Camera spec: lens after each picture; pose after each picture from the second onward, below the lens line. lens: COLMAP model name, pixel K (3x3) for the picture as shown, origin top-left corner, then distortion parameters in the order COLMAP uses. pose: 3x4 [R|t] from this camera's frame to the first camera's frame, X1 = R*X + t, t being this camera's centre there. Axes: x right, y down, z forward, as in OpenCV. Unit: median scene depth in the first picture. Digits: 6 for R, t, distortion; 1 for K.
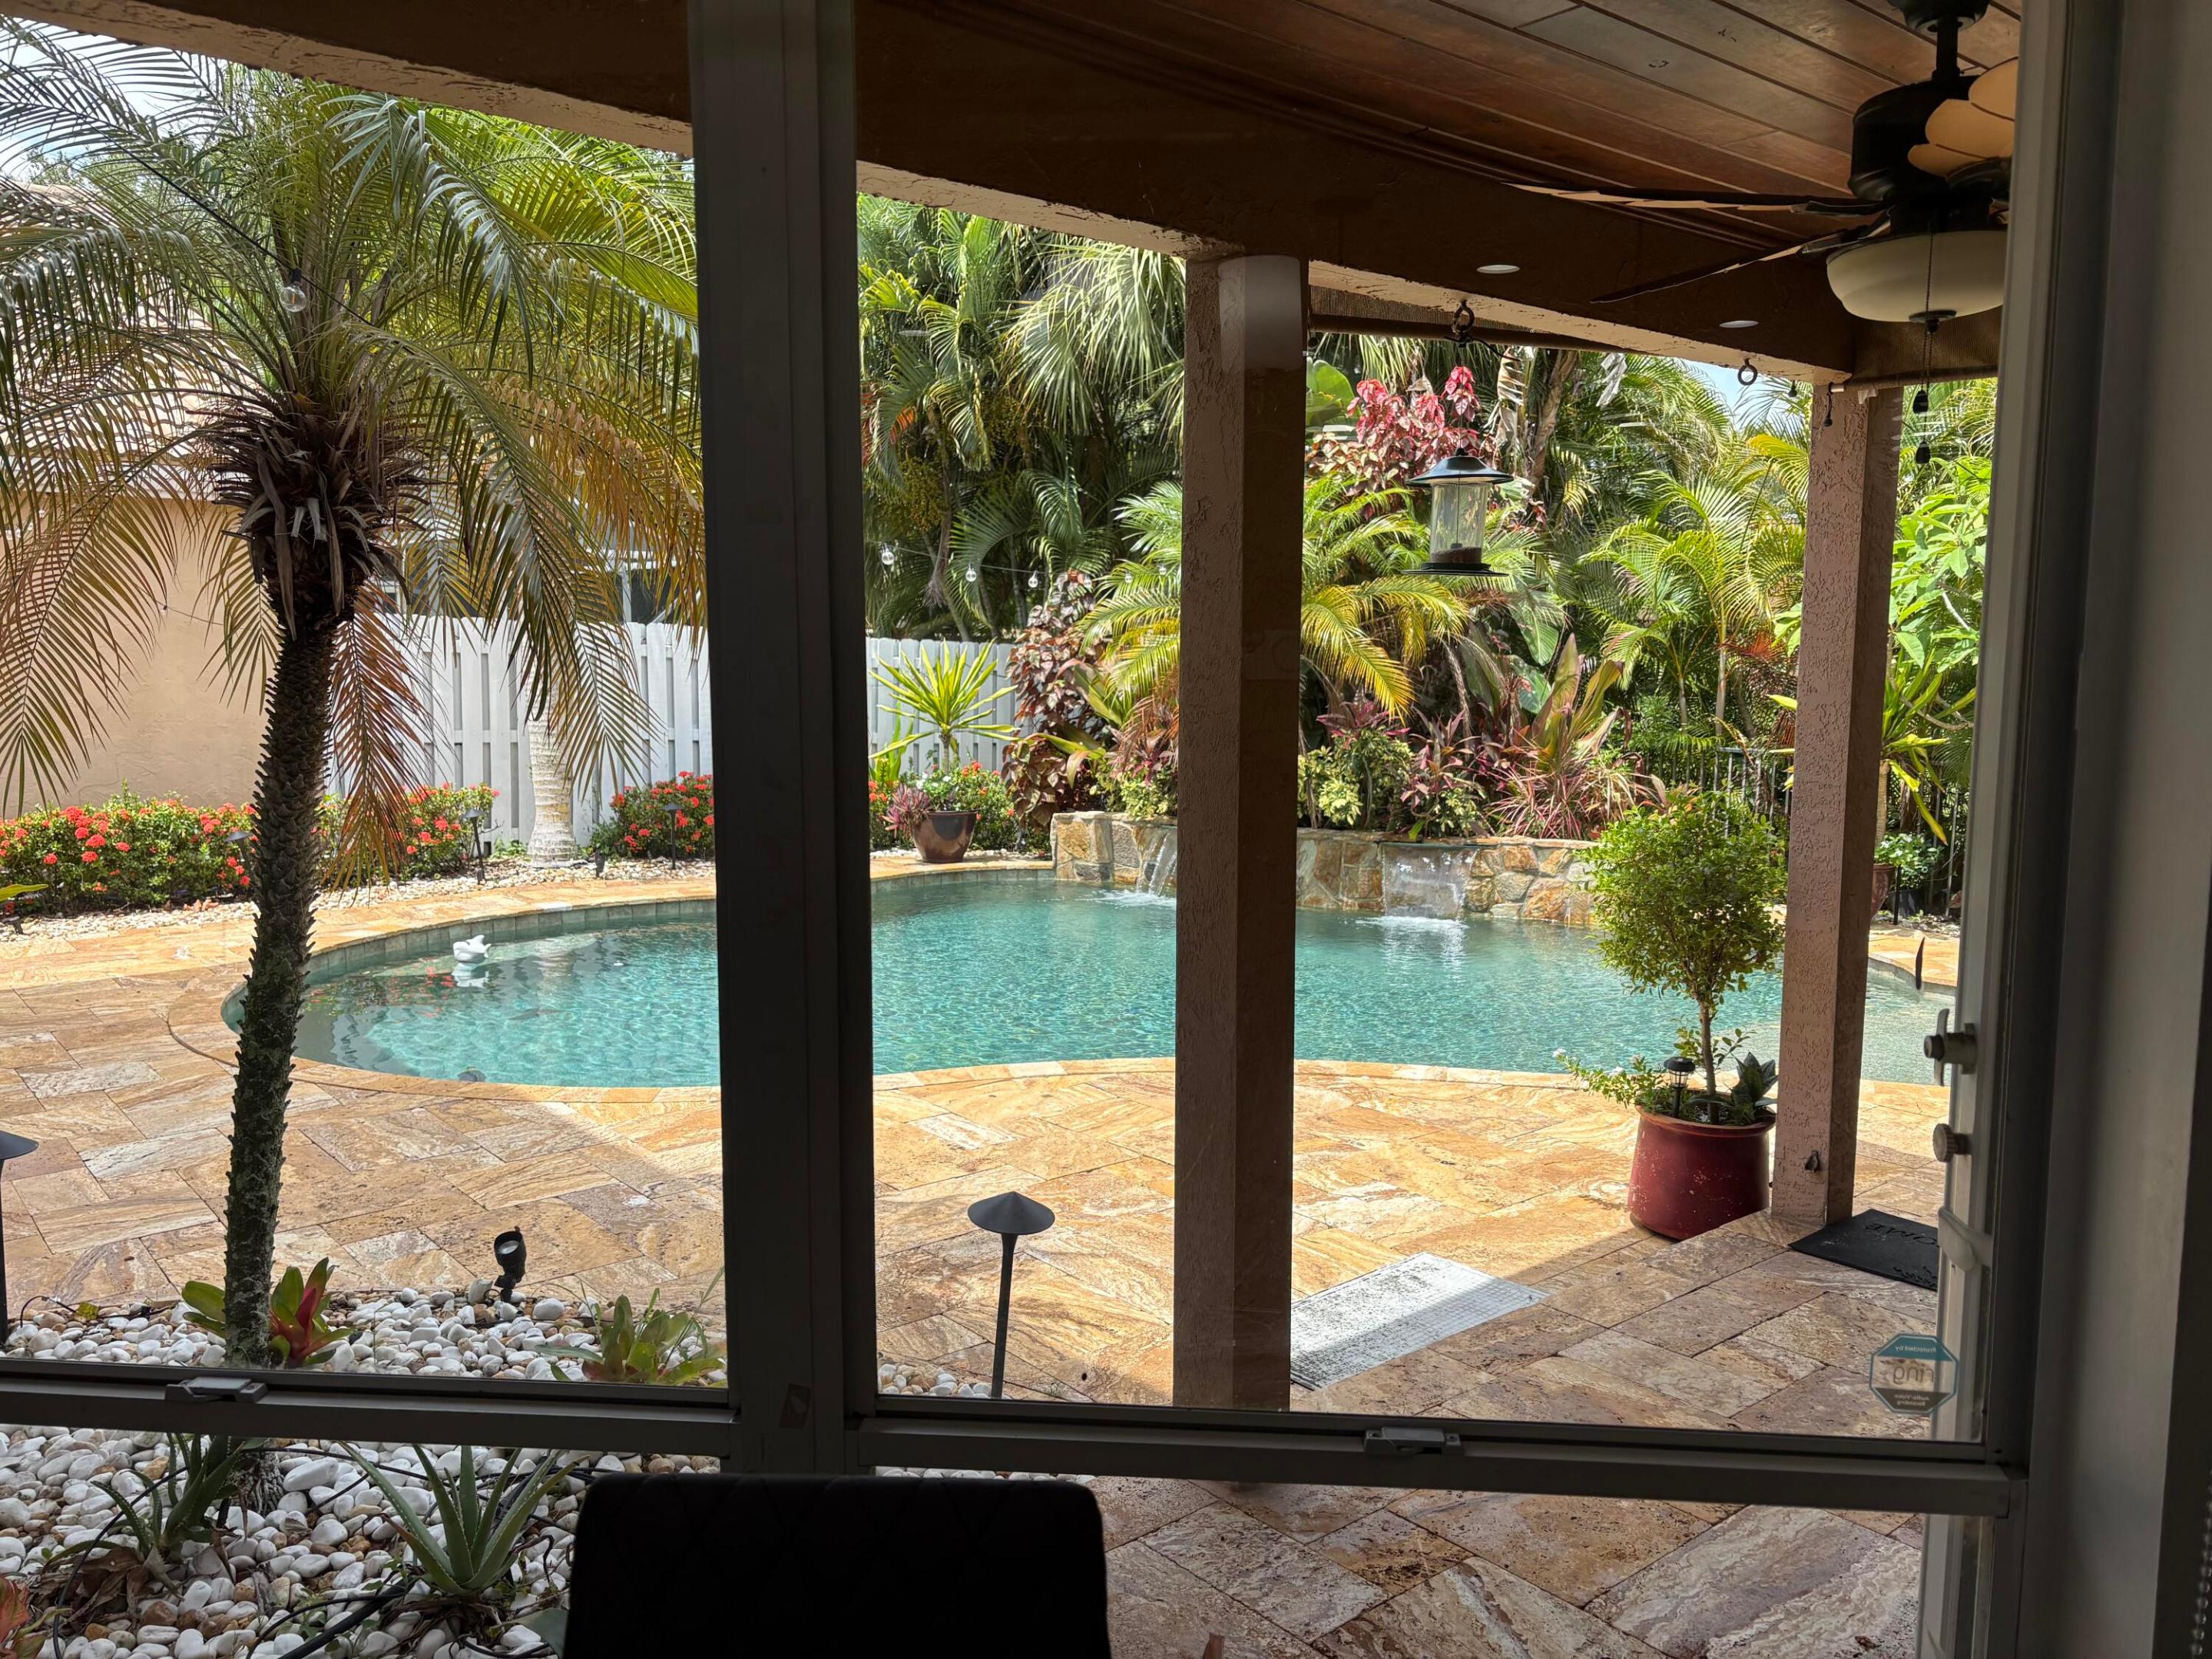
lens RADIAL K [[1682.1, 0, 1106.0], [0, 1682.1, 829.5], [0, 0, 1]] dist [0.042662, -0.022239]
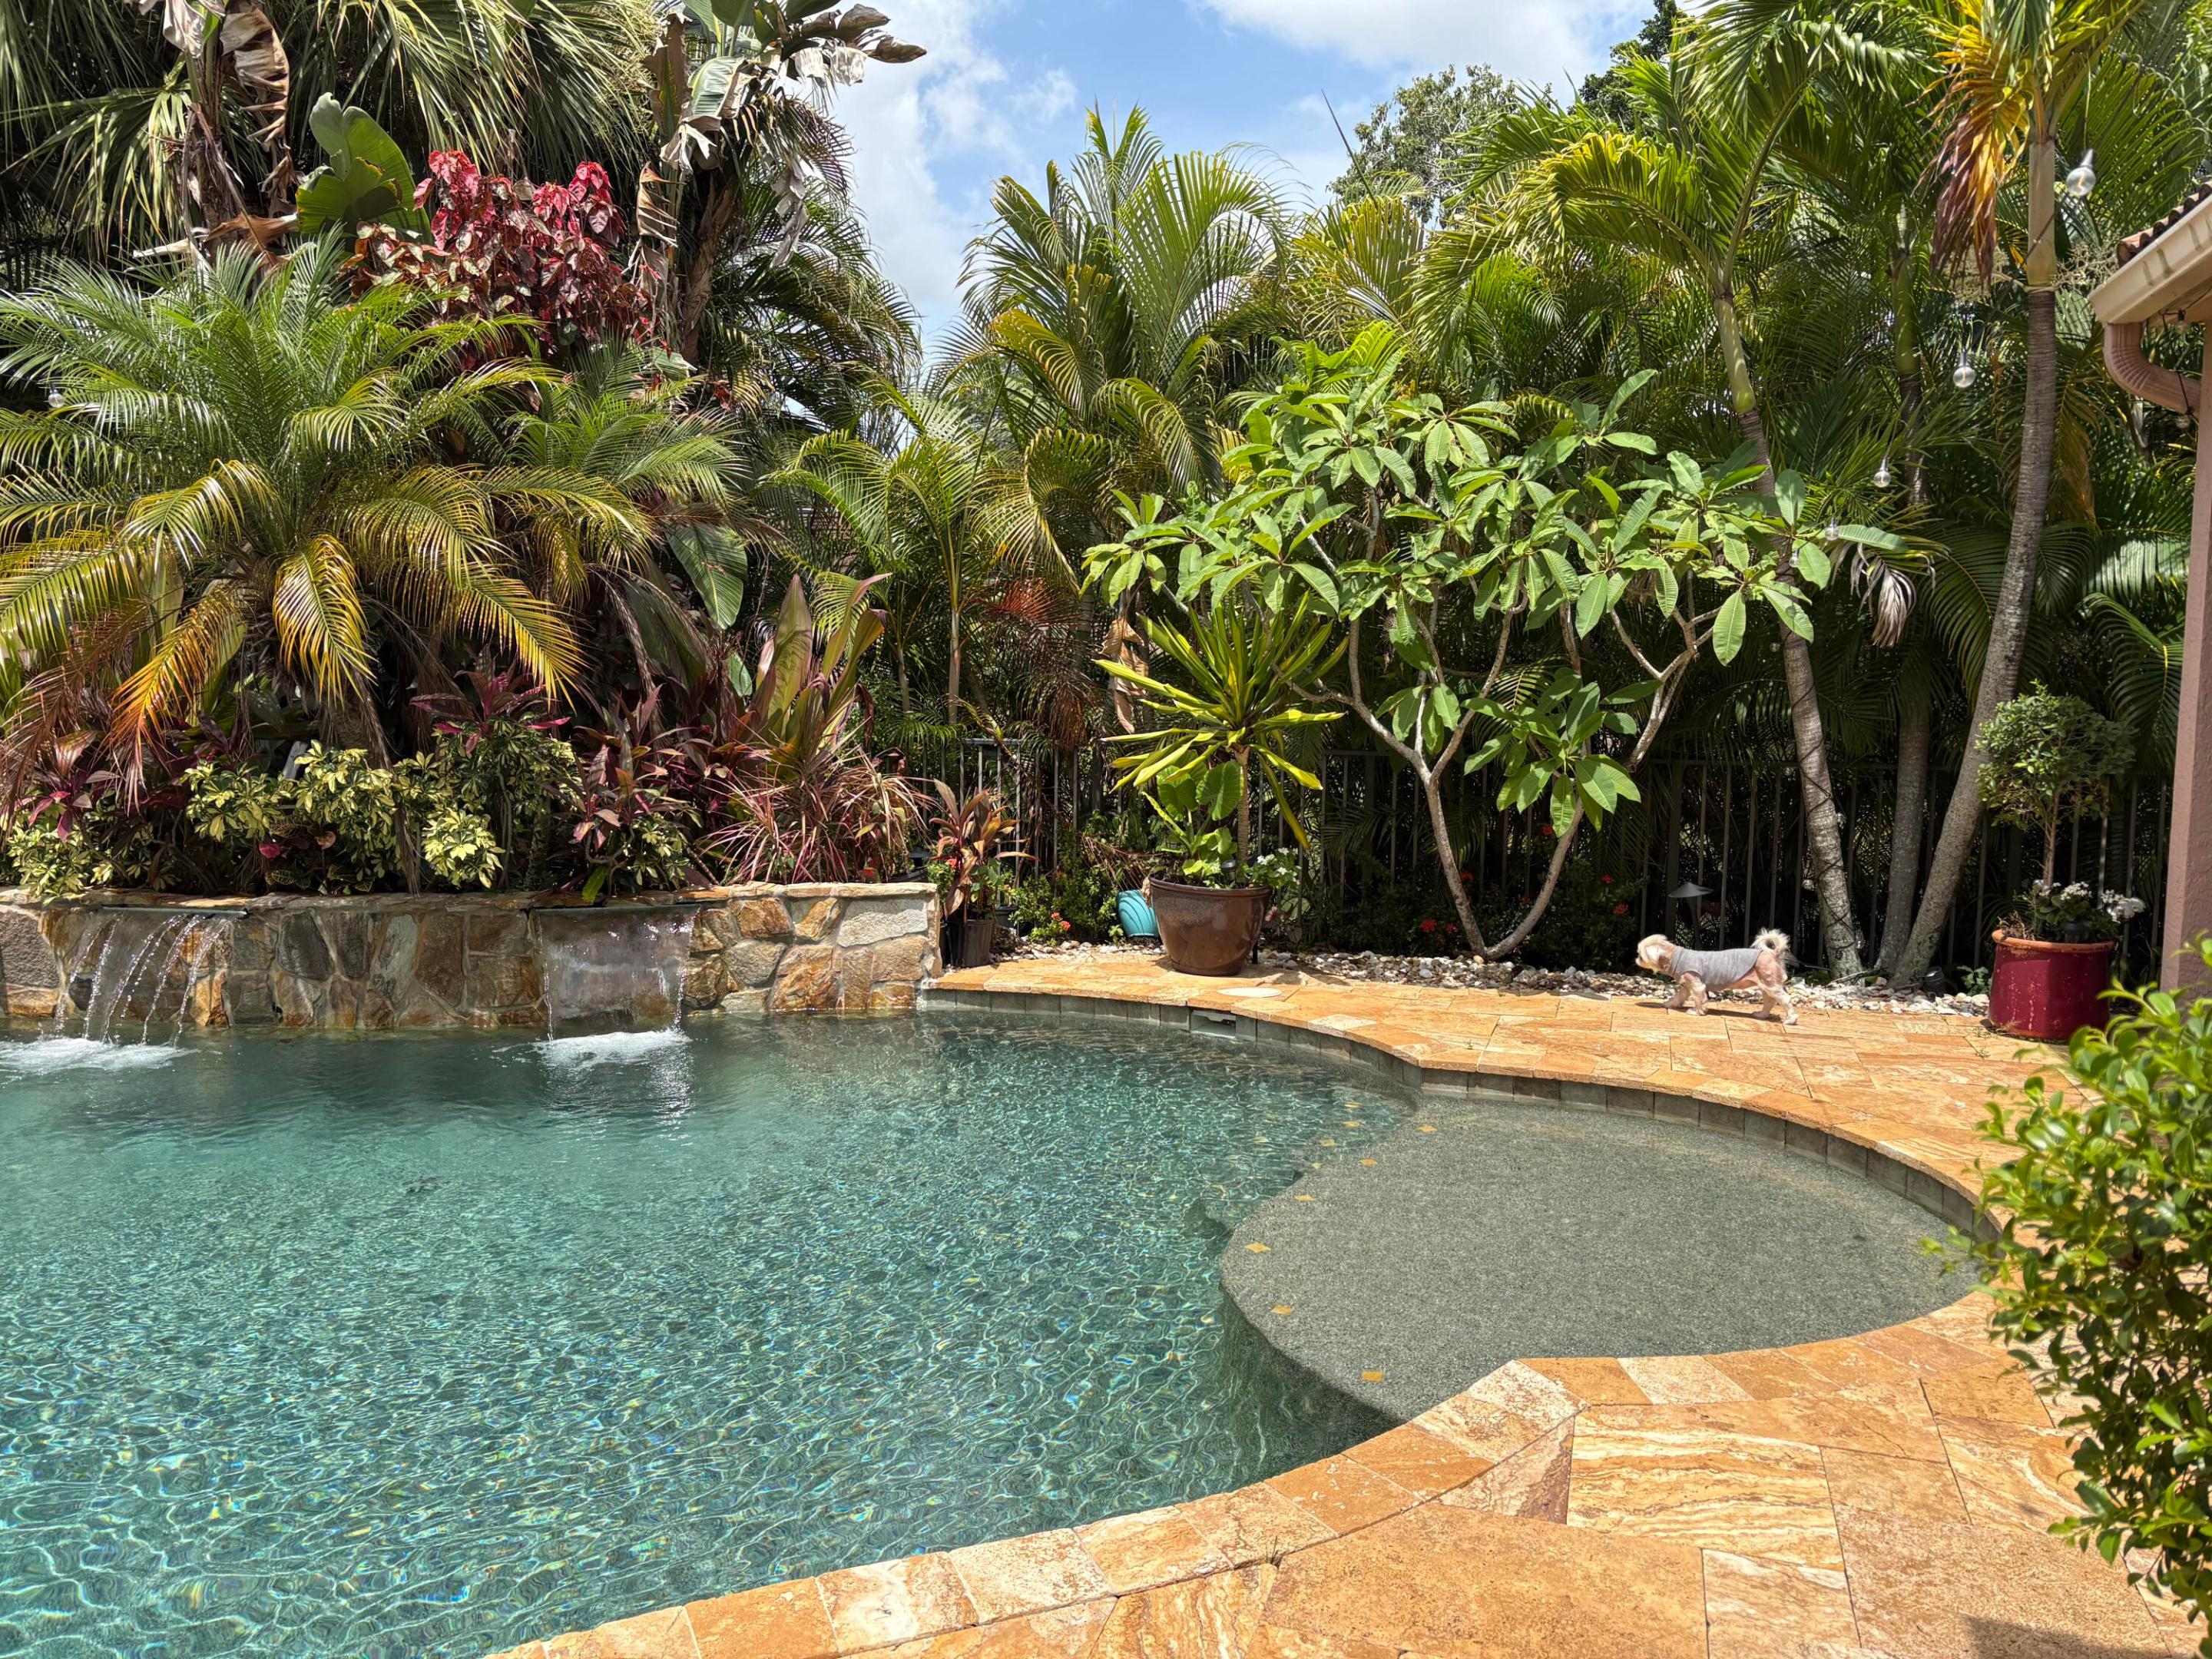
lens RADIAL K [[1648.9, 0, 1100.7], [0, 1648.9, 824.5], [0, 0, 1]] dist [0.032002, -0.043440]
pose [[0.838126, -0.057381, 0.542451, 0.015193], [0.059541, 0.998133, 0.013590, -0.018376], [-0.542218, 0.020908, 0.839978, 0.391650]]
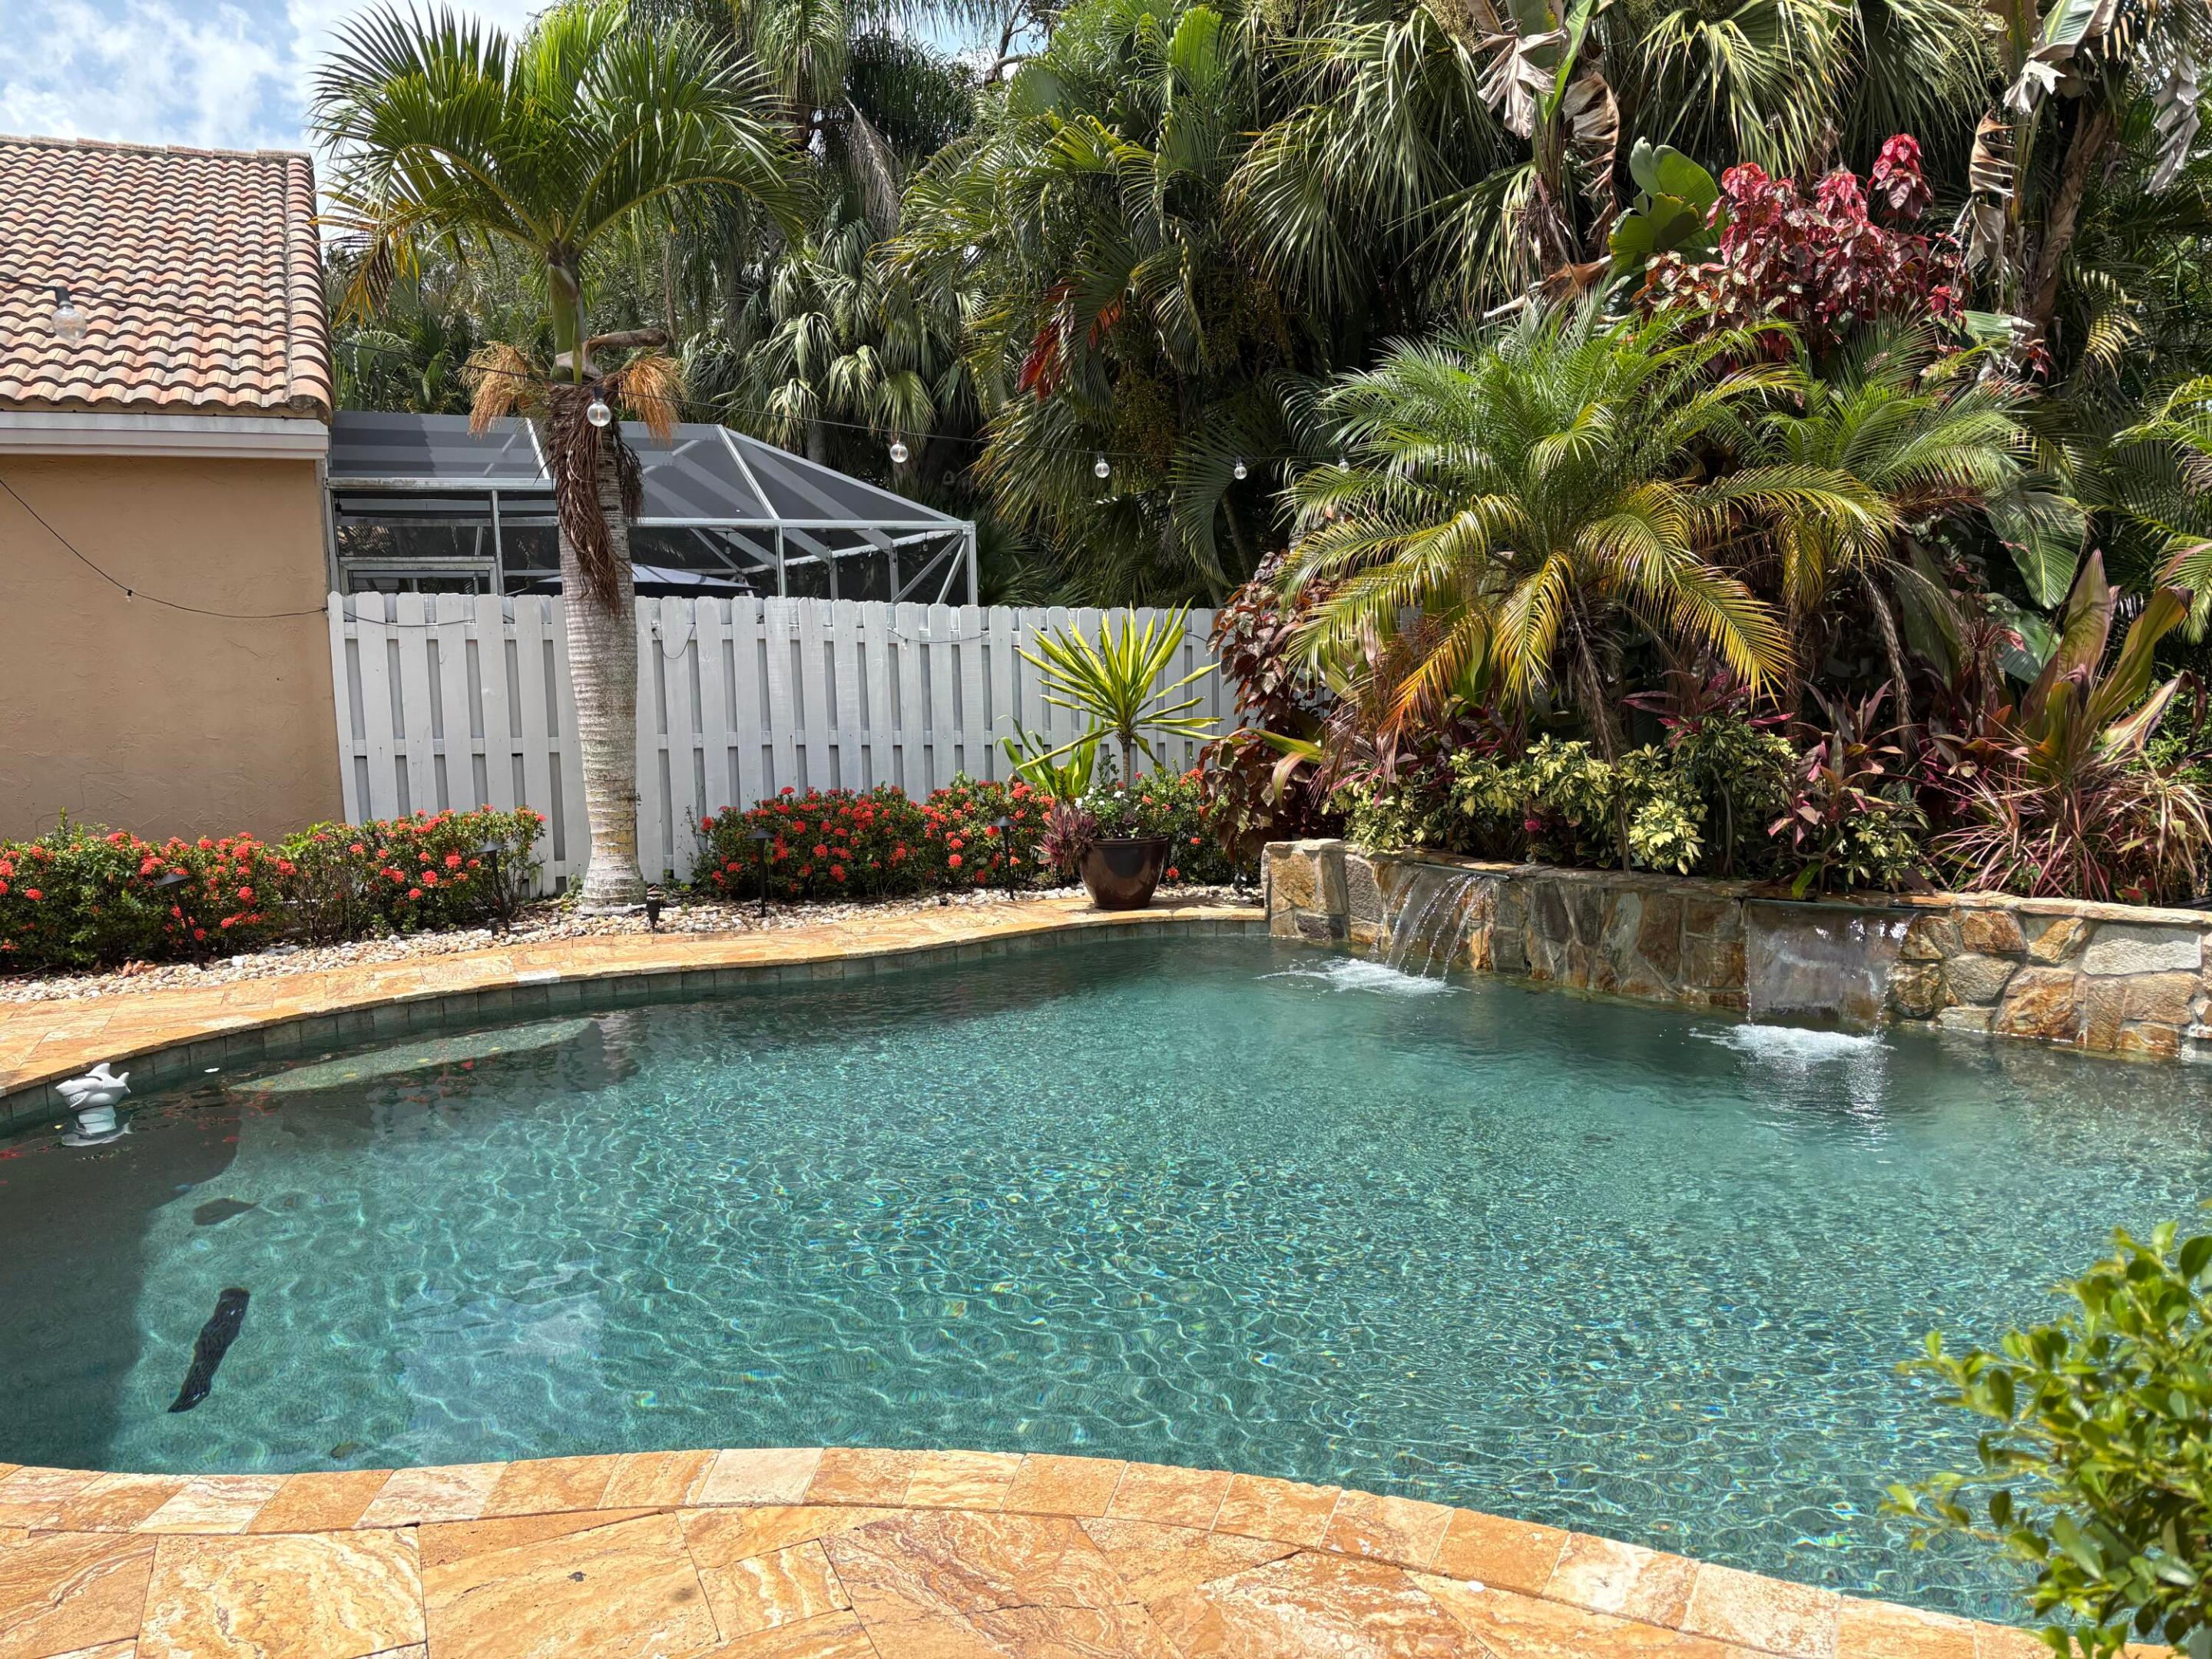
lens RADIAL K [[1655.4, 0, 1116.2], [0, 1655.4, 830.5], [0, 0, 1]] dist [0.047187, -0.050406]
pose [[0.963183, 0.001088, -0.268846, 0.104081], [0.001562, 0.999952, 0.009642, -0.023421], [0.268844, -0.009707, 0.963135, 0.344200]]
